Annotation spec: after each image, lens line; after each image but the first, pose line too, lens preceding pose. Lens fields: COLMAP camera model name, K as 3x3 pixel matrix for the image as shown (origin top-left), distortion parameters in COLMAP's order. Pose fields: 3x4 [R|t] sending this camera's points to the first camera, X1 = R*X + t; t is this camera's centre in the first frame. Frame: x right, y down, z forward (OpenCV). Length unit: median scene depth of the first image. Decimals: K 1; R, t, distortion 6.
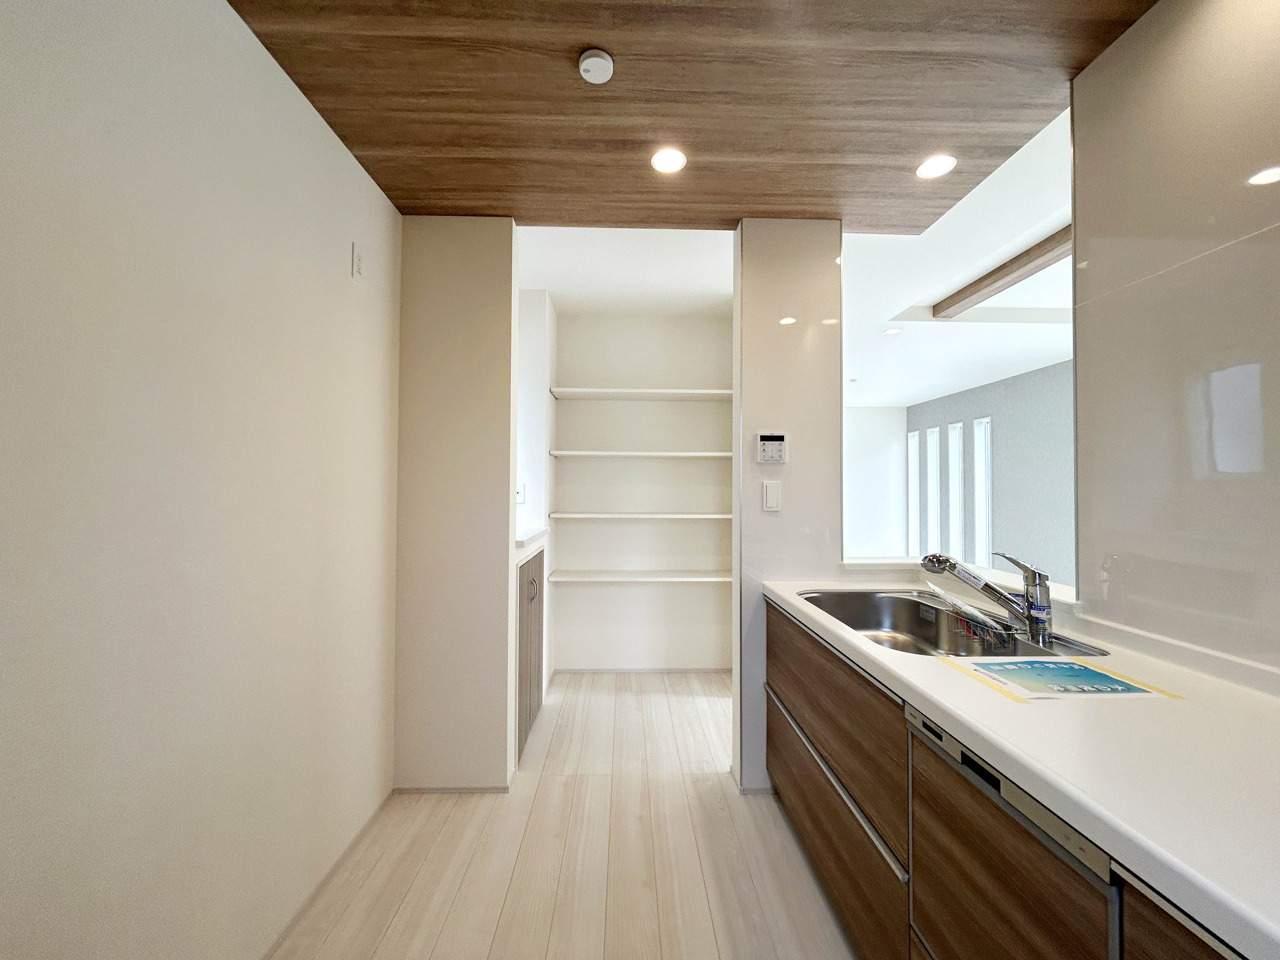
lens RADIAL K [[516.0, 0, 642.9], [0, 516.0, 479.6], [0, 0, 1]] dist [0.000426, 0.000711]
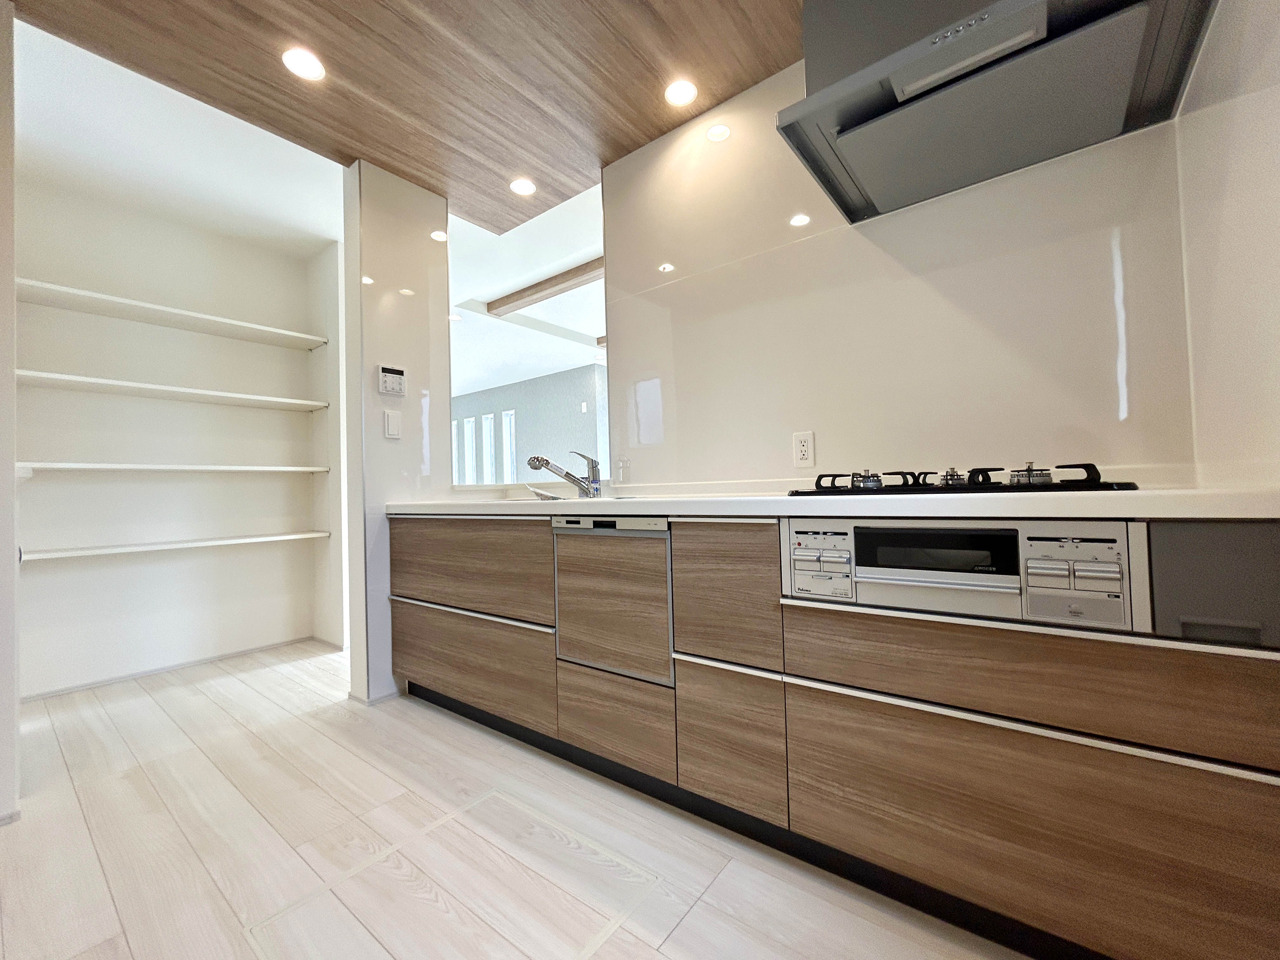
lens RADIAL K [[516.0, 0, 642.9], [0, 516.0, 479.6], [0, 0, 1]] dist [0.000426, 0.000711]
pose [[0.637694, -0.007683, 0.770252, -0.288404], [0.018798, 0.999808, -0.005591, 0.185820], [-0.770061, 0.018044, 0.637715, -0.114299]]
